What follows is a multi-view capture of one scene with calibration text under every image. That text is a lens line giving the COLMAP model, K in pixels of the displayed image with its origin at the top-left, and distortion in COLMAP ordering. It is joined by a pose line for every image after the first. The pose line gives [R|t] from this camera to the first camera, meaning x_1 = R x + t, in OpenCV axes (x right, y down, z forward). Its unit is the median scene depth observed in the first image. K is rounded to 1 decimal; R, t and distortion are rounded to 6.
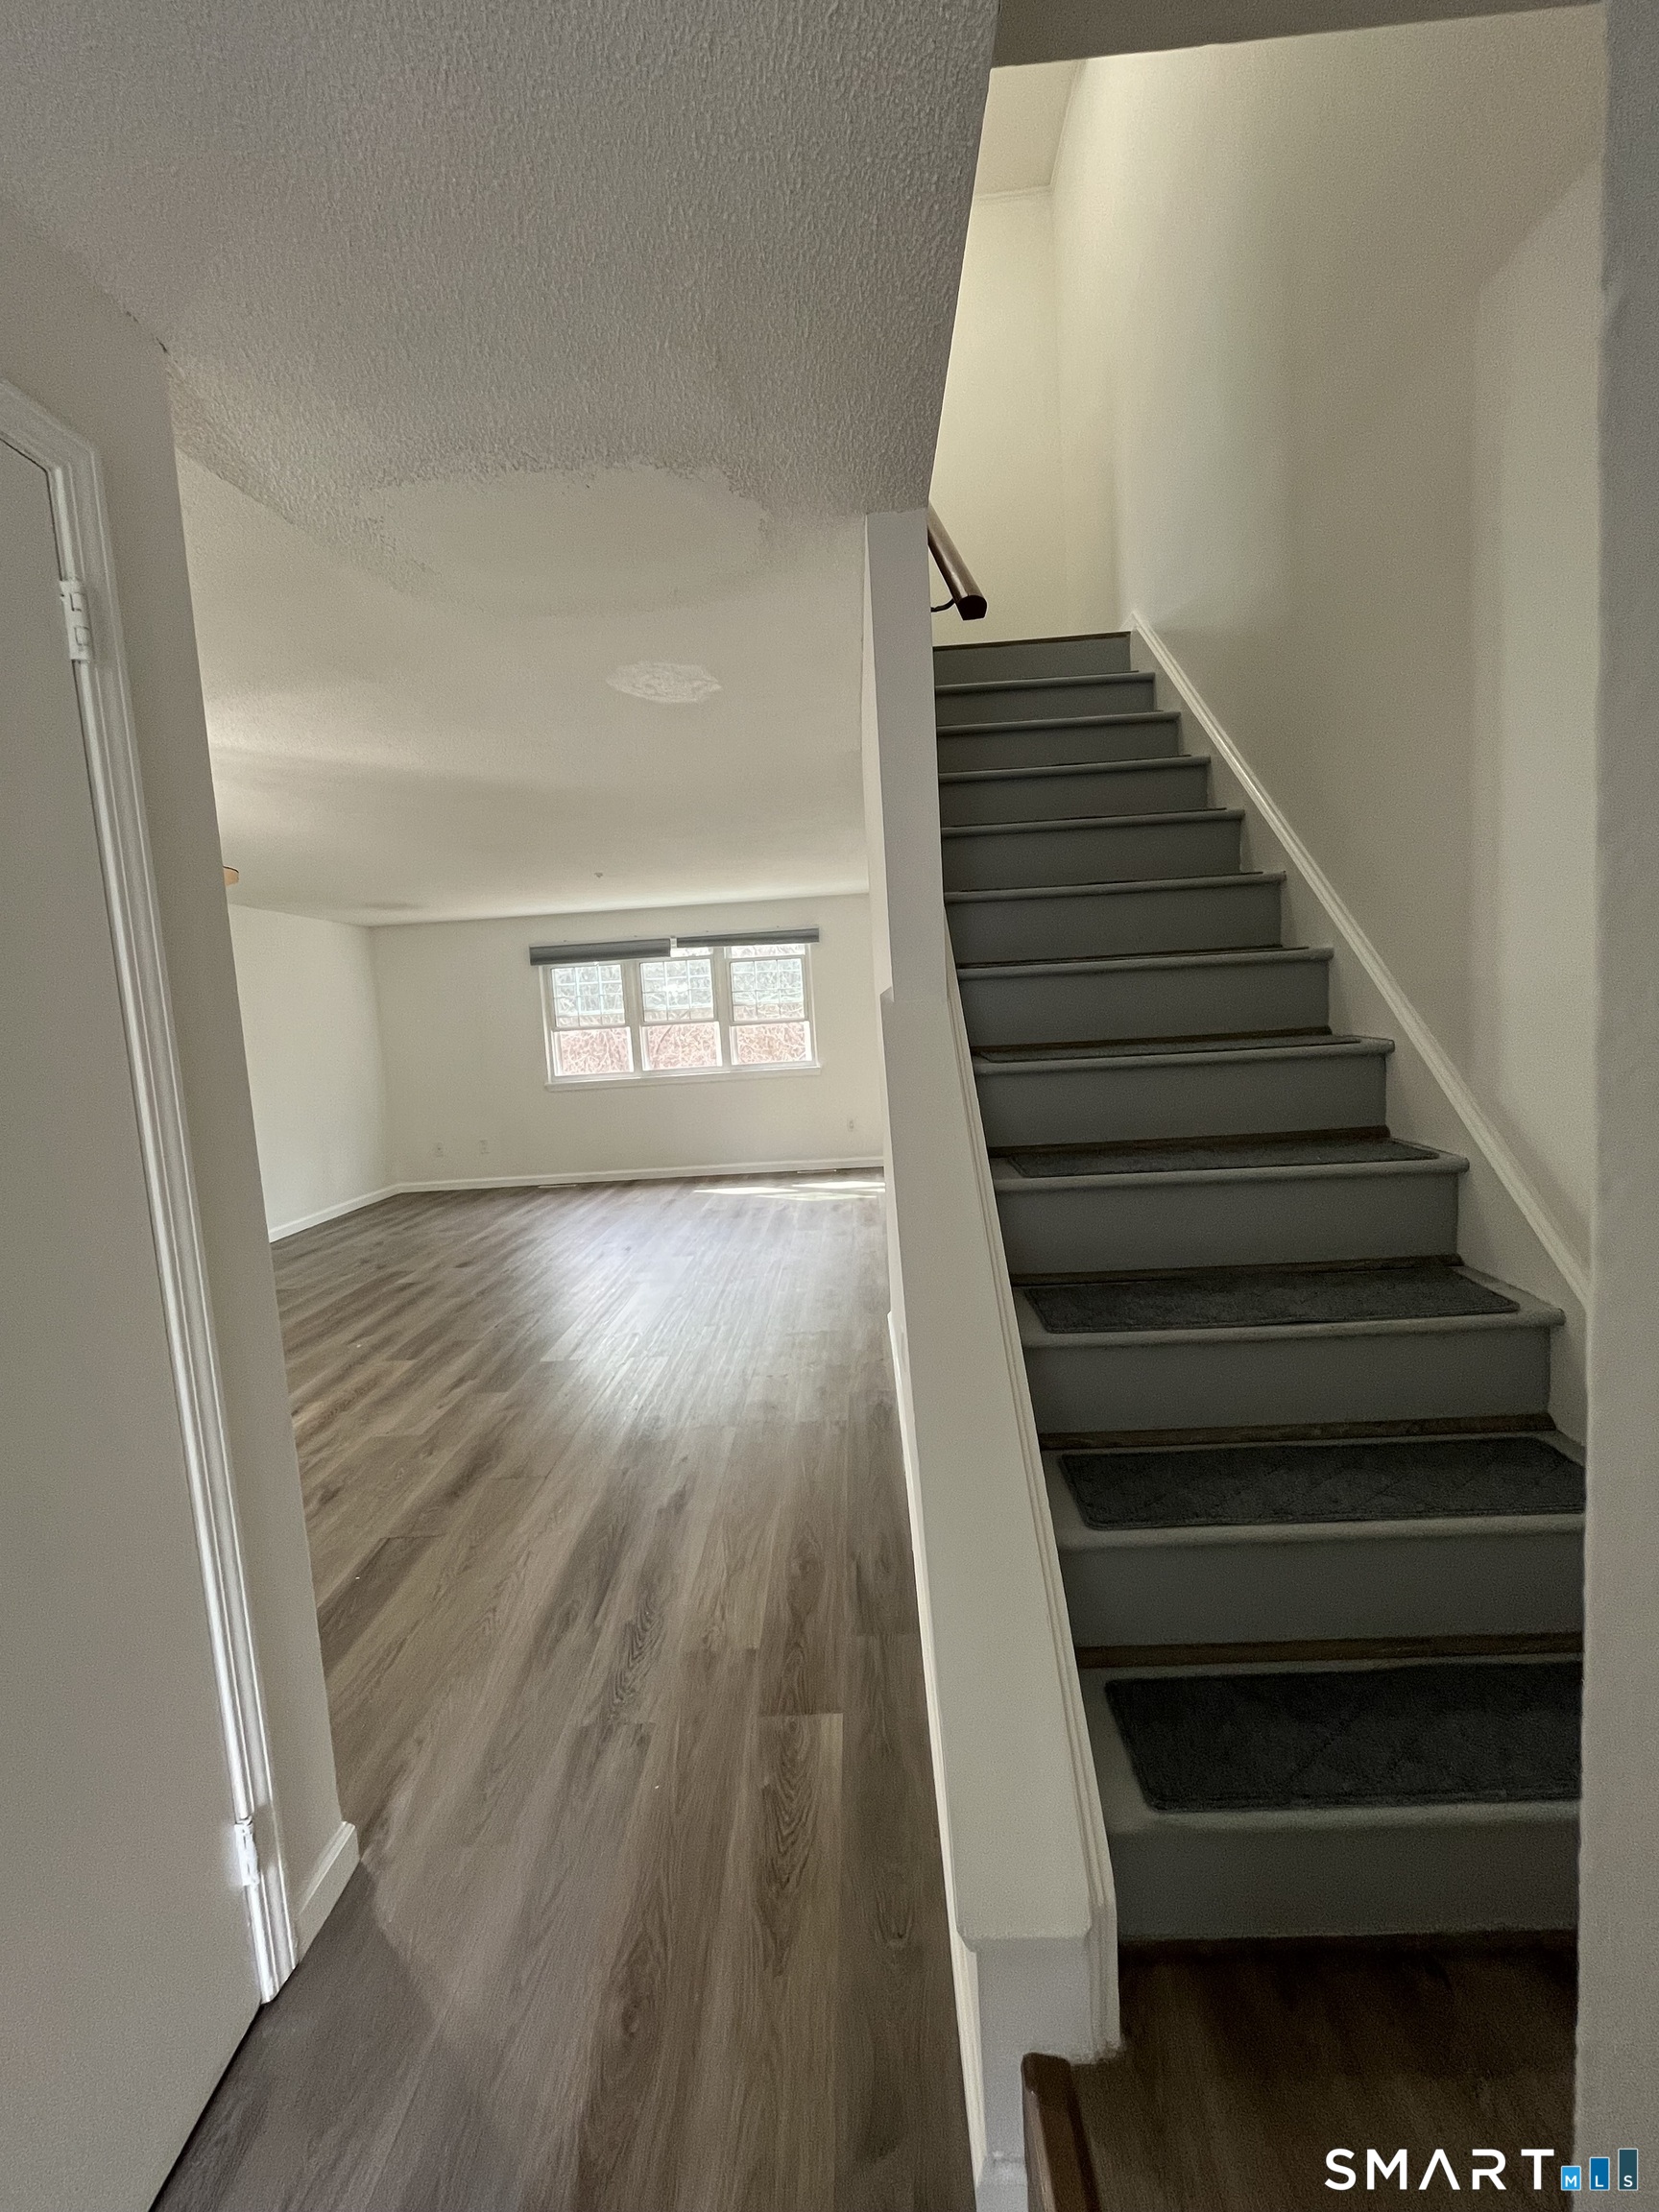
lens RADIAL K [[896.0, 0, 830.9], [0, 896.0, 1096.7], [0, 0, 1]] dist [-0.000669, -0.000185]
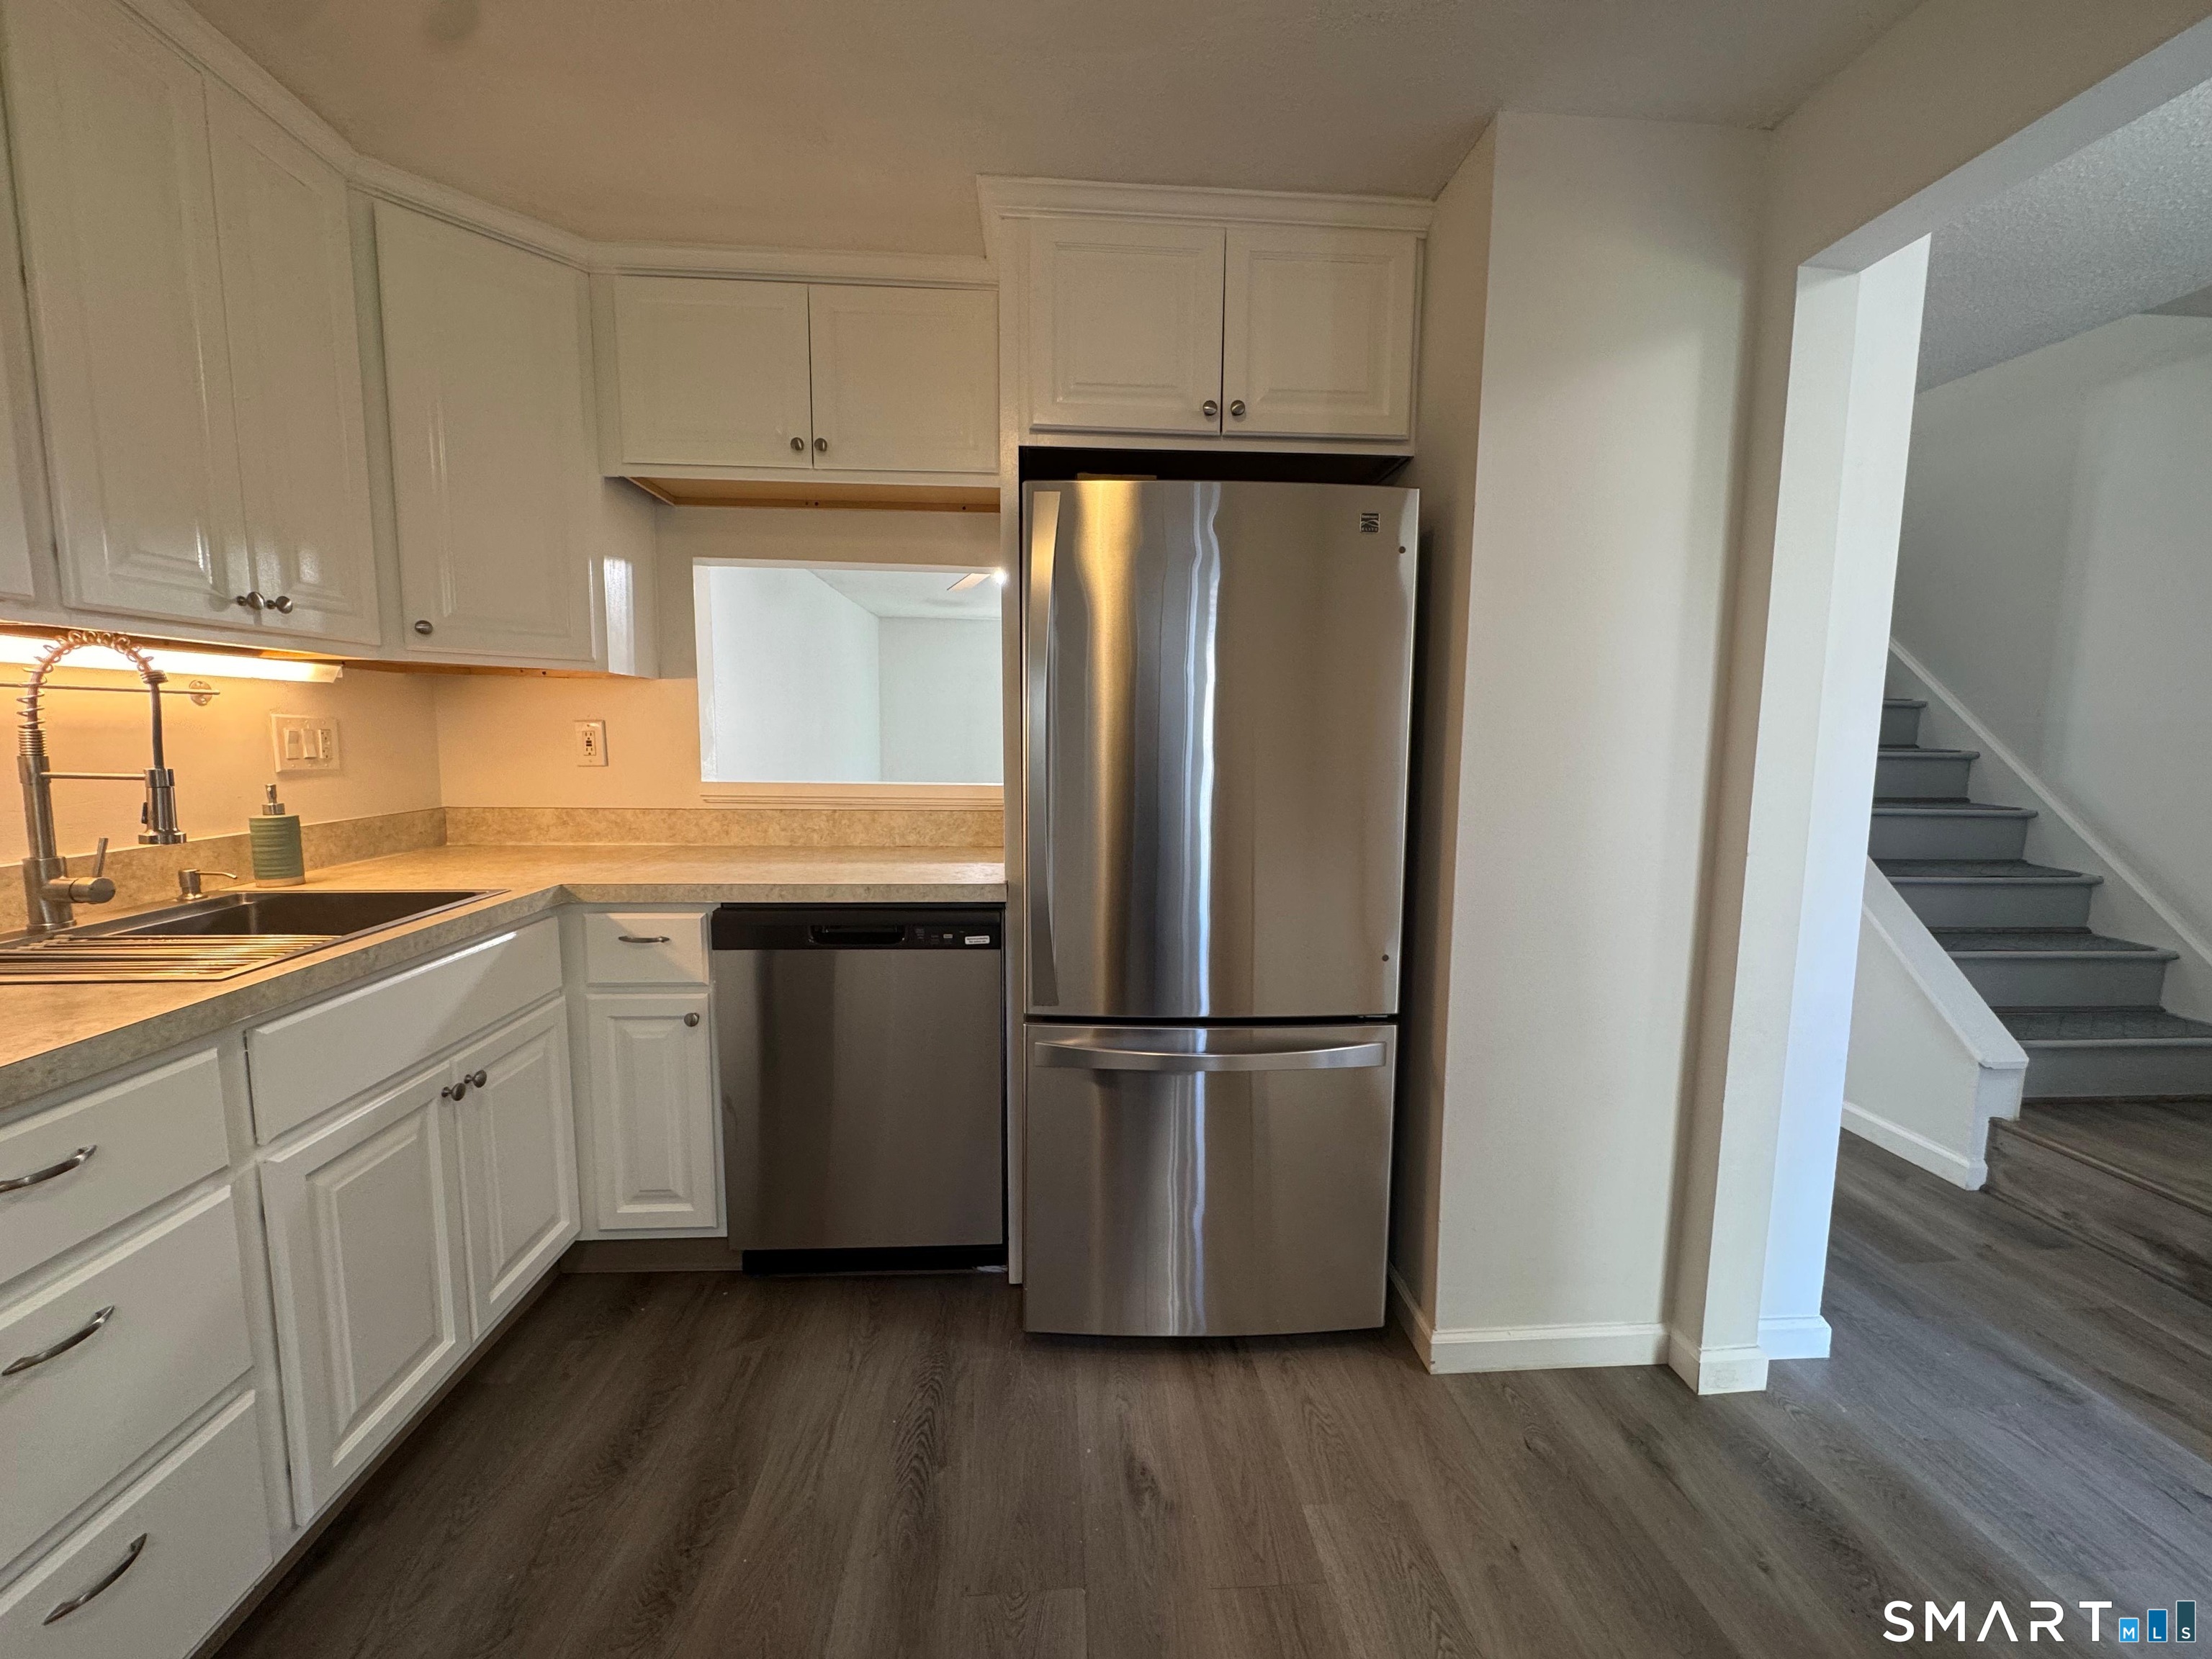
lens RADIAL K [[888.5, 0, 1109.1], [0, 888.5, 826.4], [0, 0, 1]] dist [-0.005036, 0.001219]
pose [[0.991402, 0.061955, 0.115252, -1.108508], [-0.063622, 0.997915, 0.010835, 0.150274], [-0.114341, -0.018074, 0.993277, -0.519571]]
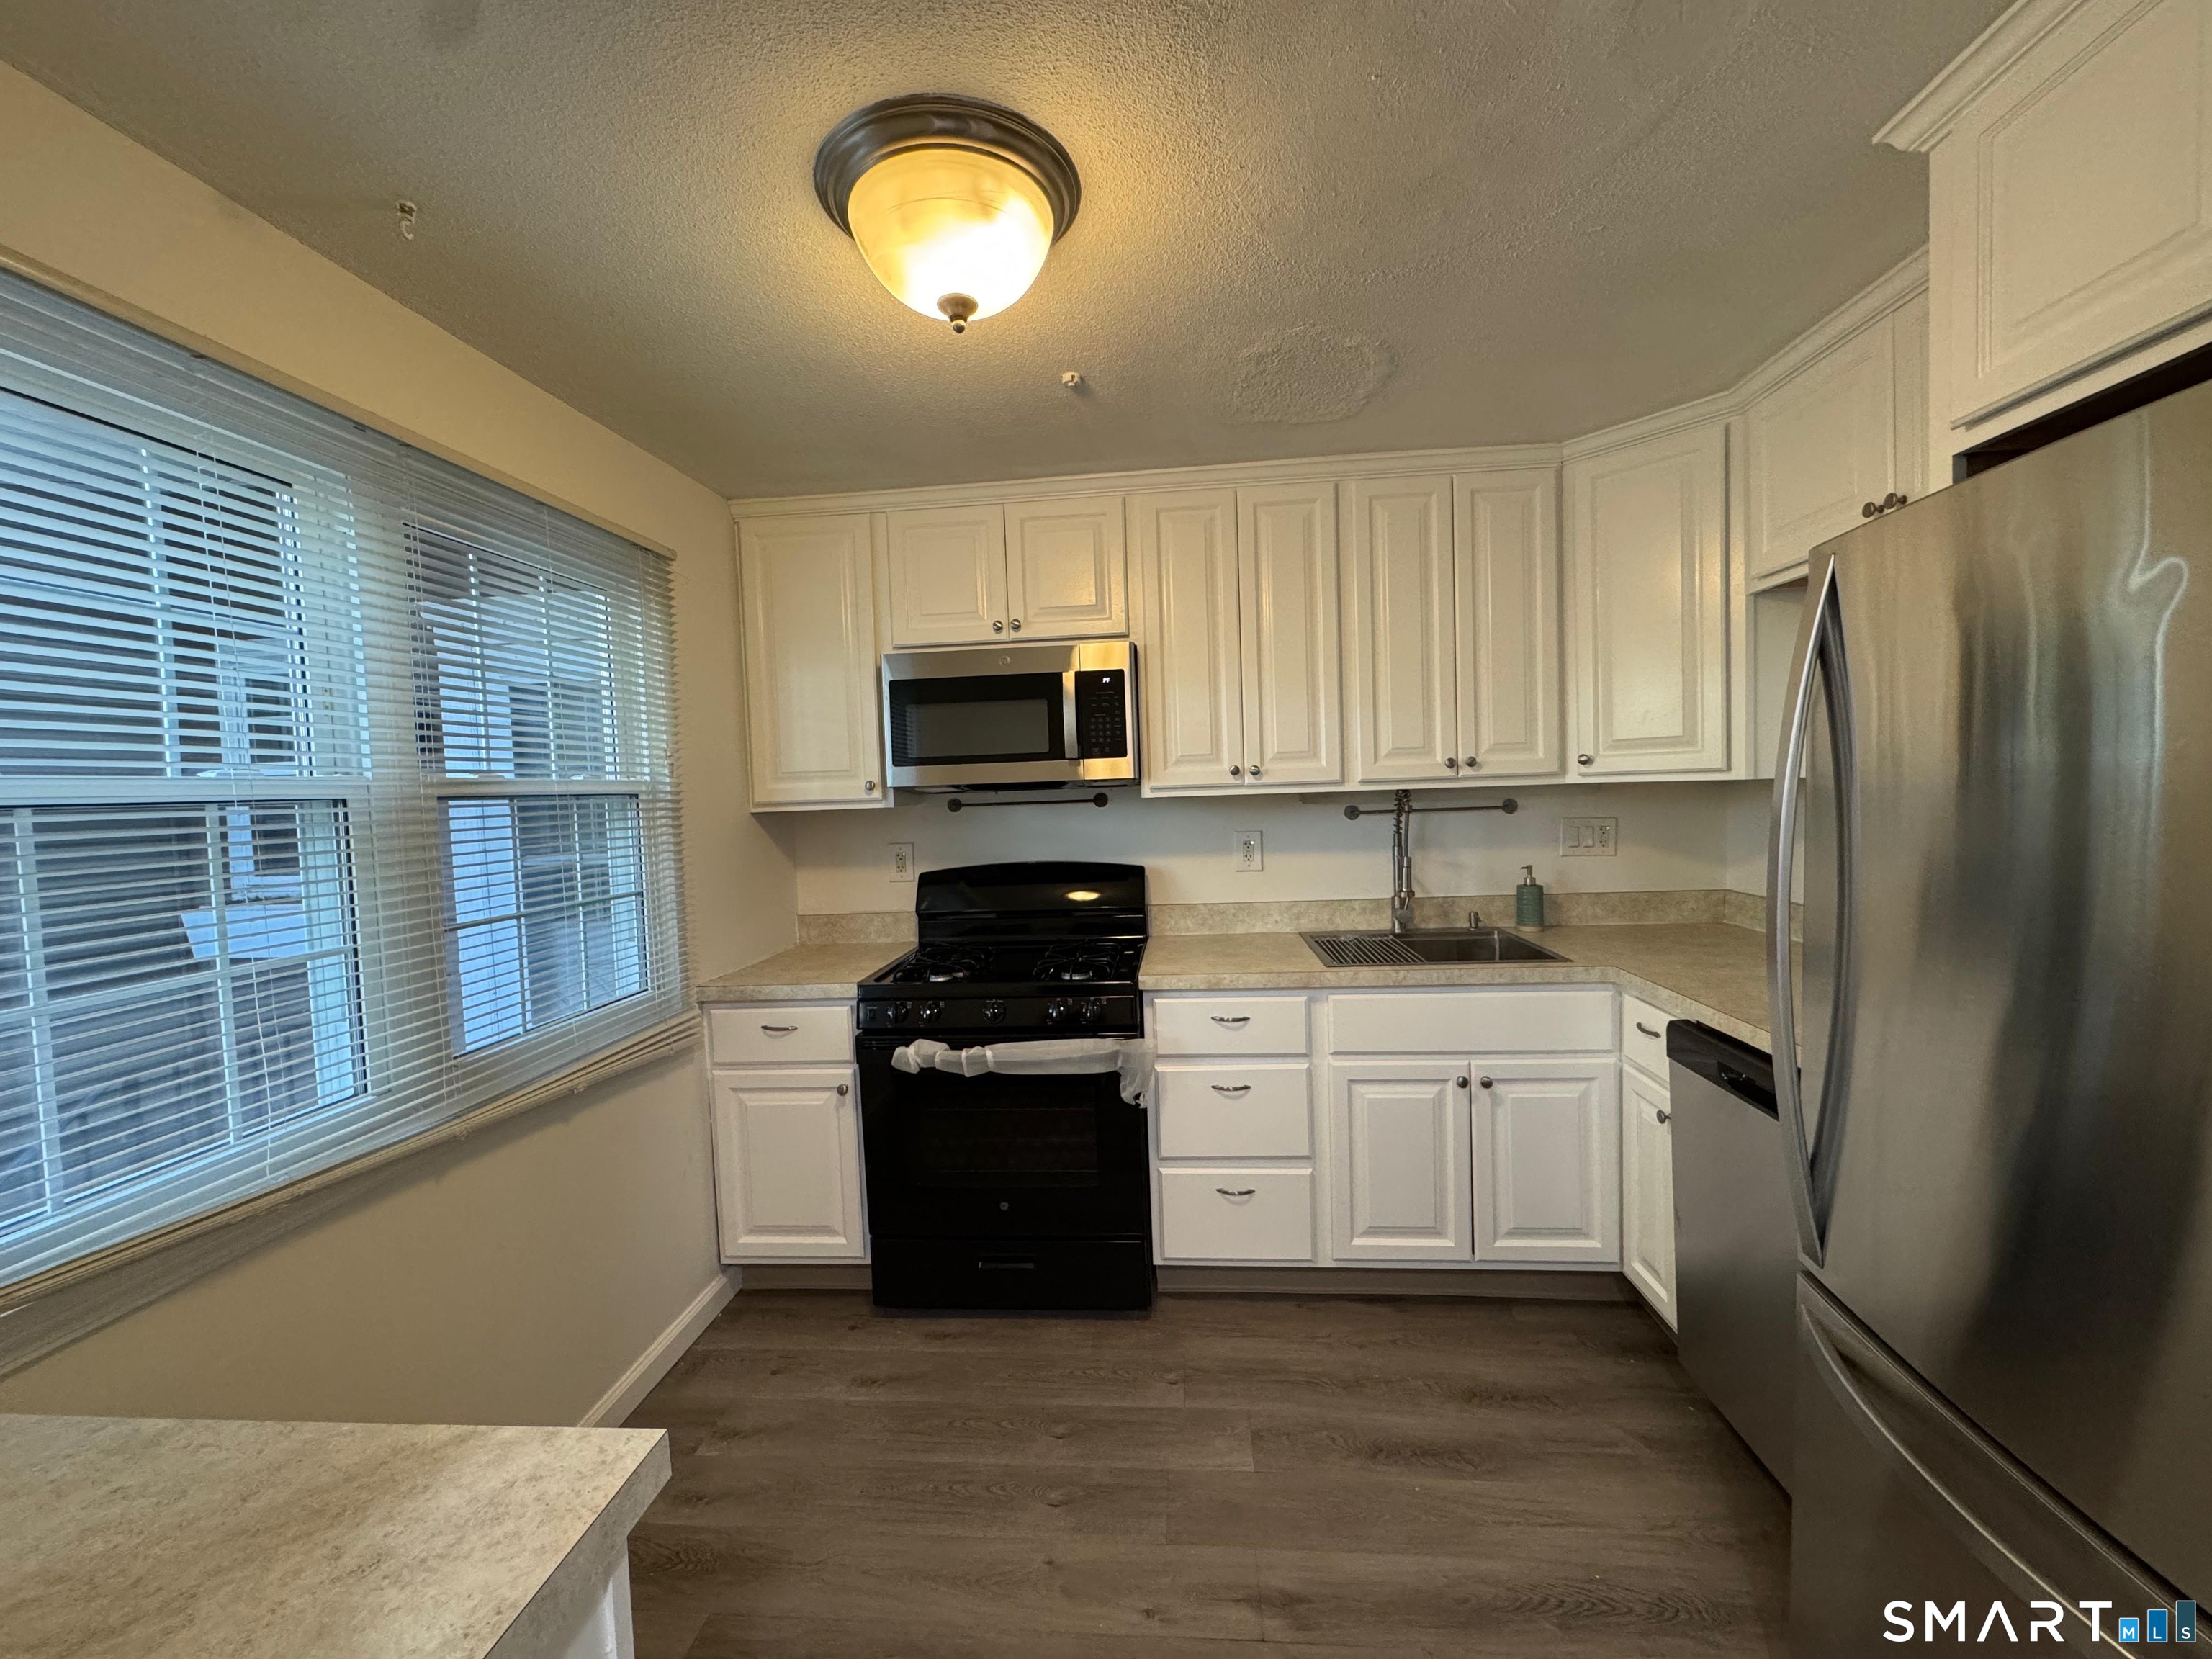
lens RADIAL K [[888.5, 0, 1097.1], [0, 888.5, 834.1], [0, 0, 1]] dist [-0.005036, 0.001219]
pose [[-0.060342, 0.118639, -0.991102, -0.535292], [-0.053558, 0.991096, 0.121899, 0.013884], [0.996740, 0.060437, -0.053450, -0.188827]]
